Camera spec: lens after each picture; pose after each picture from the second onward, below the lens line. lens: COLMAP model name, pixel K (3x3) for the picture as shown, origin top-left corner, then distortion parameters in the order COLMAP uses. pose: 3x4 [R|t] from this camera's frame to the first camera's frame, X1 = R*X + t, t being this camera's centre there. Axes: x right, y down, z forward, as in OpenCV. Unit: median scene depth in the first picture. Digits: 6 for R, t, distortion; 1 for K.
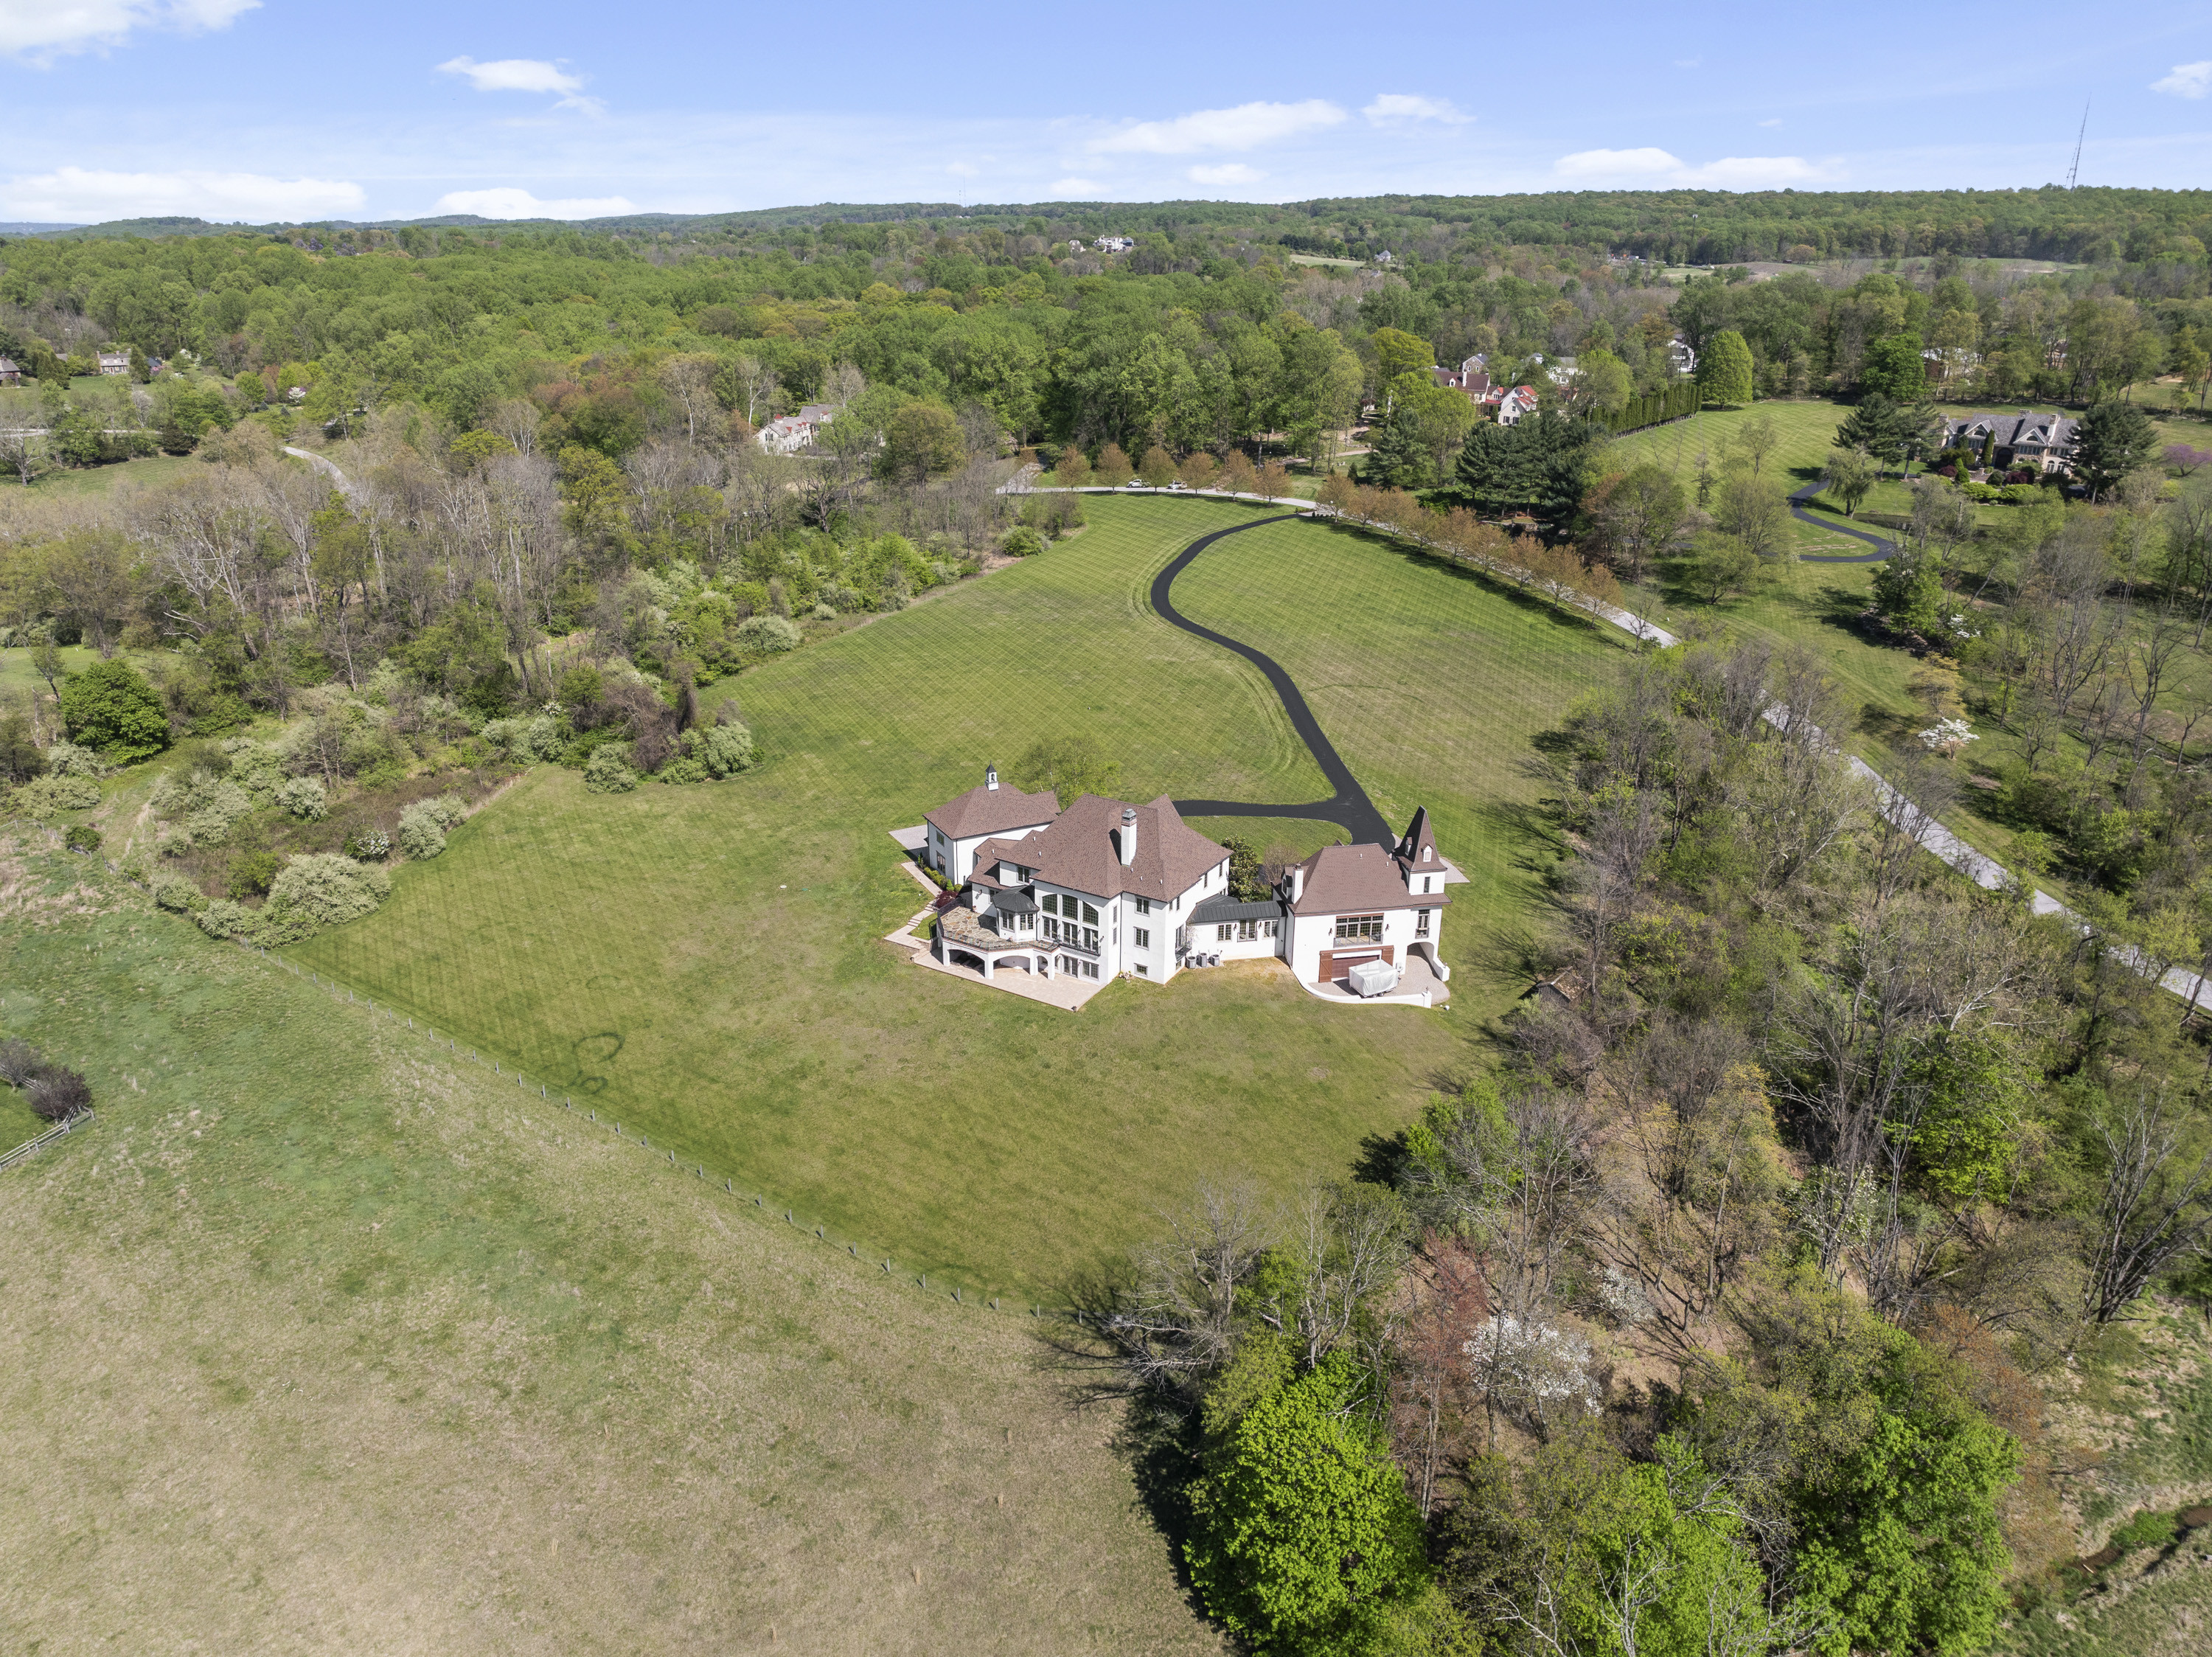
lens RADIAL K [[1543.7, 0, 1106.3], [0, 1543.7, 835.0], [0, 0, 1]] dist [-0.040388, -0.003748]
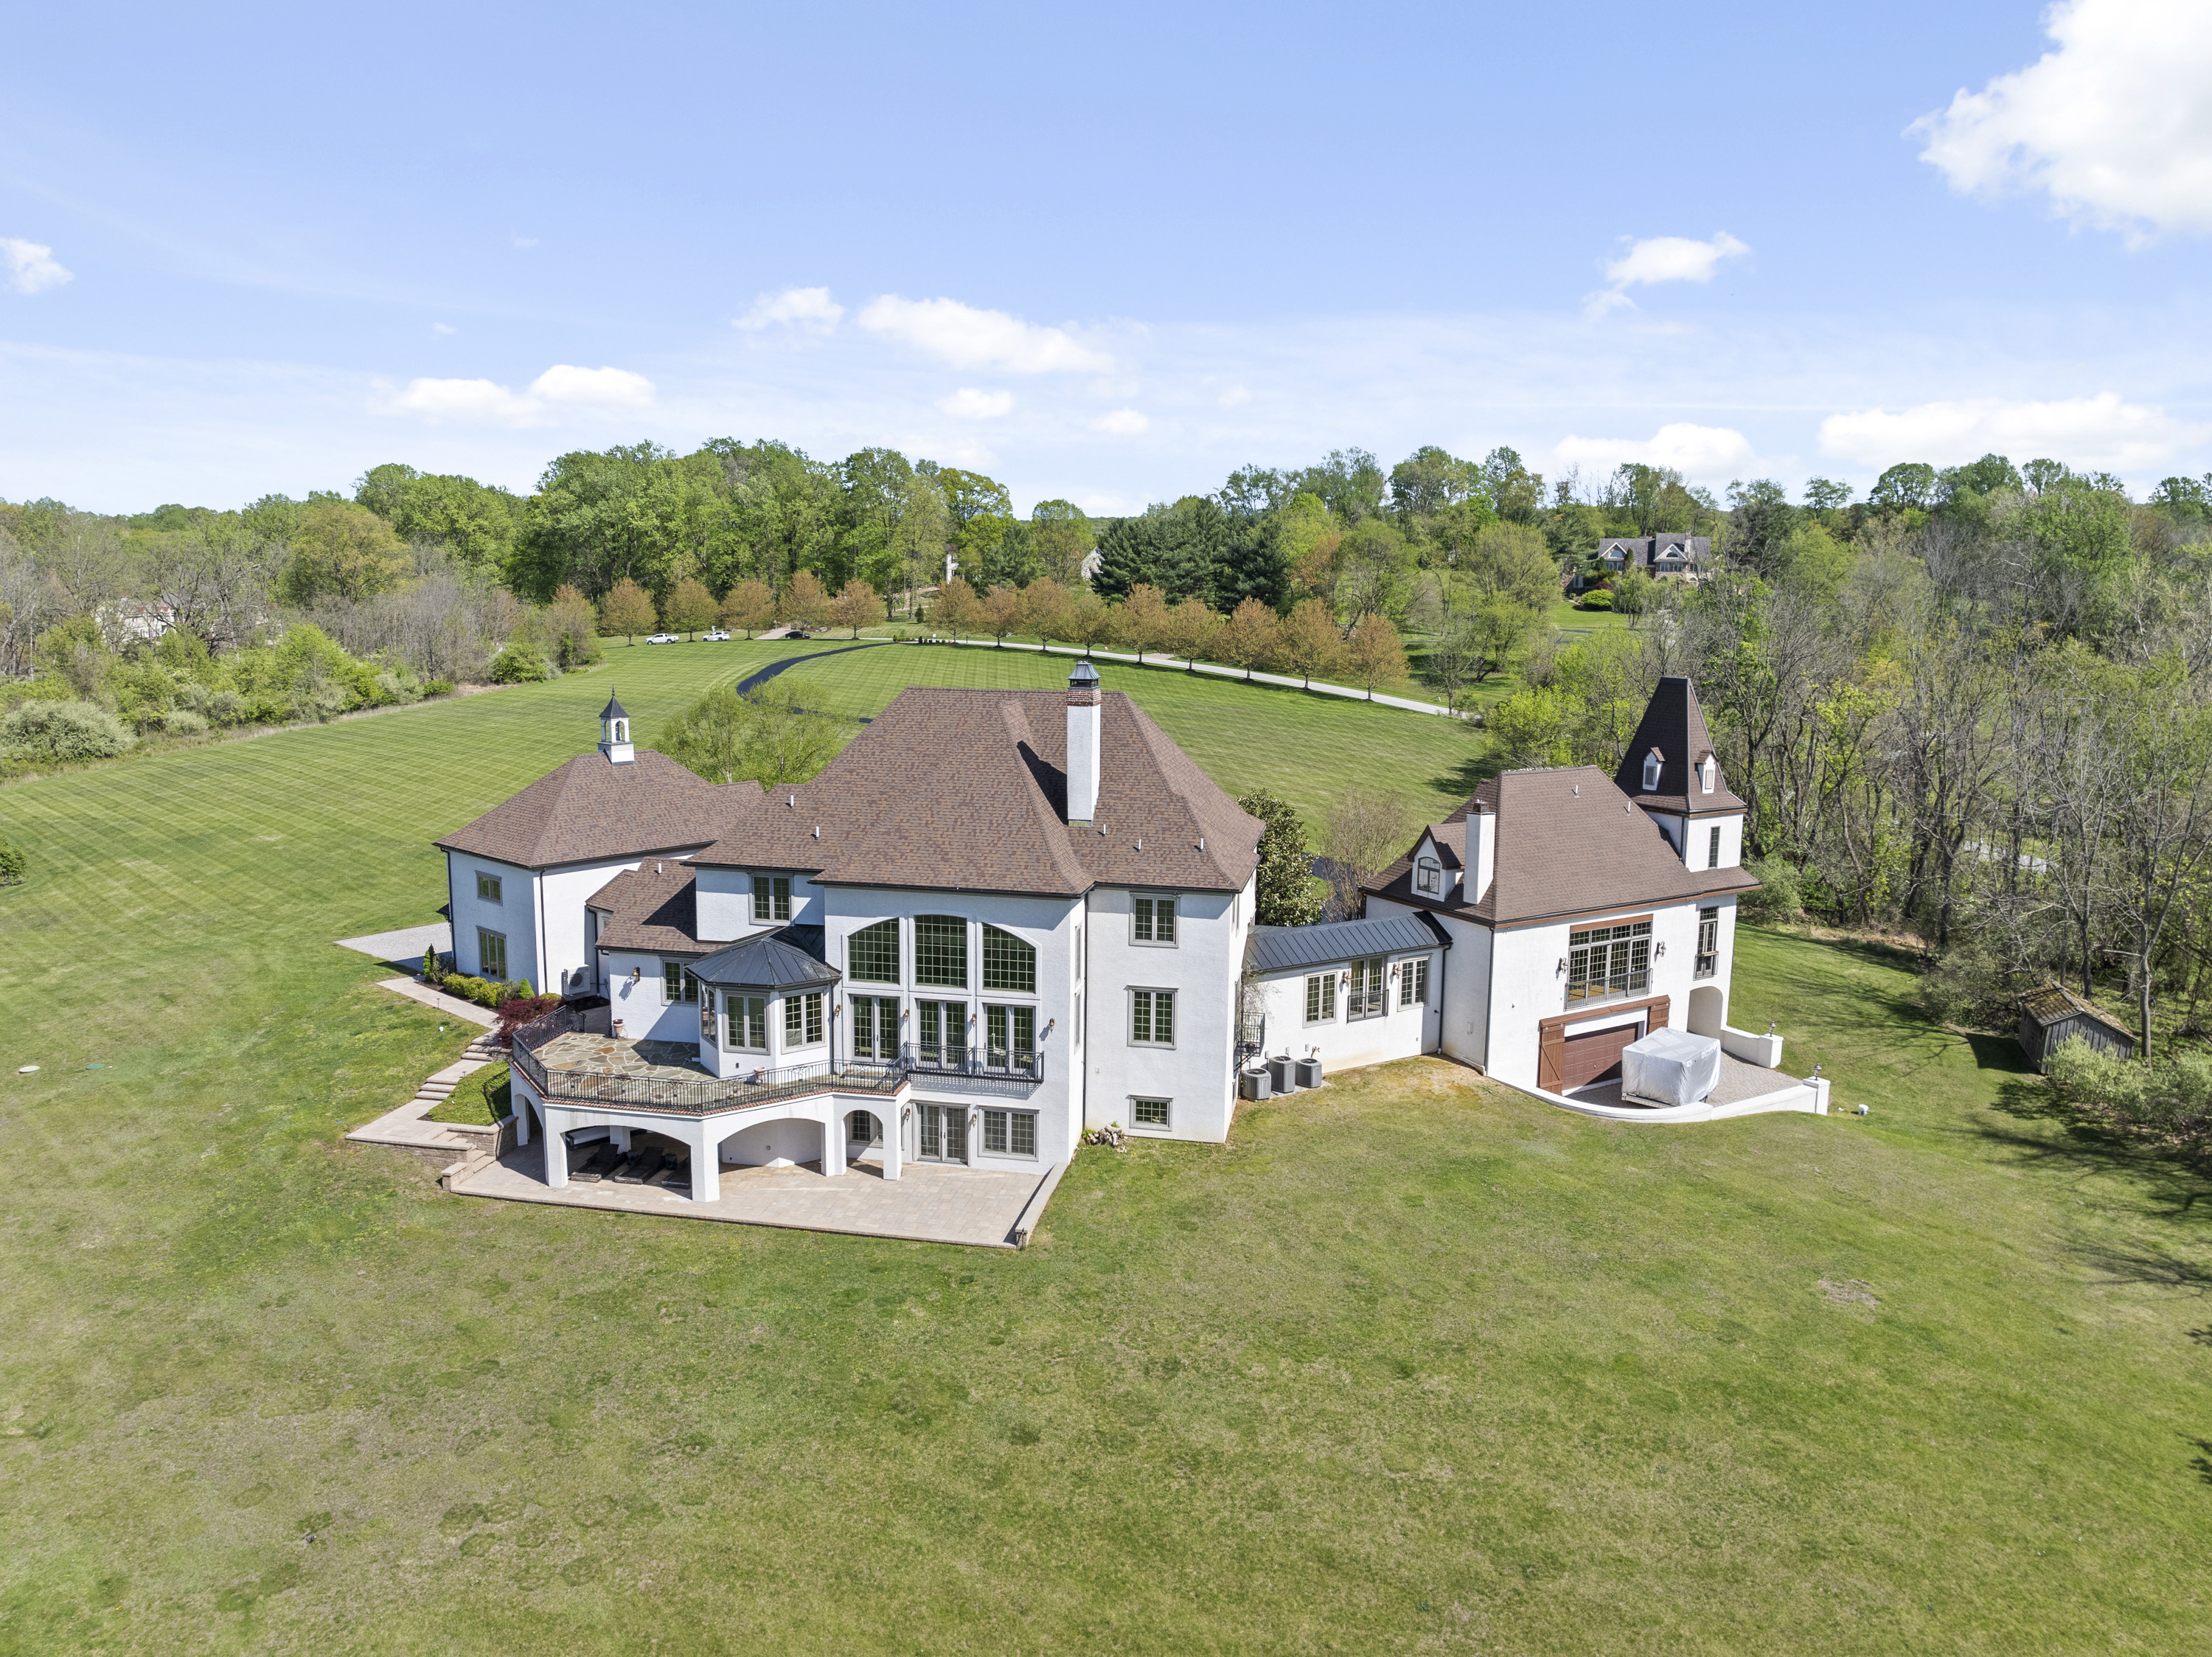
lens RADIAL K [[1543.7, 0, 1105.2], [0, 1543.7, 822.2], [0, 0, 1]] dist [-0.040388, -0.003748]
pose [[0.935736, -0.049744, 0.349176, -0.106201], [0.126636, 0.971375, -0.200981, 0.091026], [-0.329183, 0.232283, 0.915250, 0.653483]]
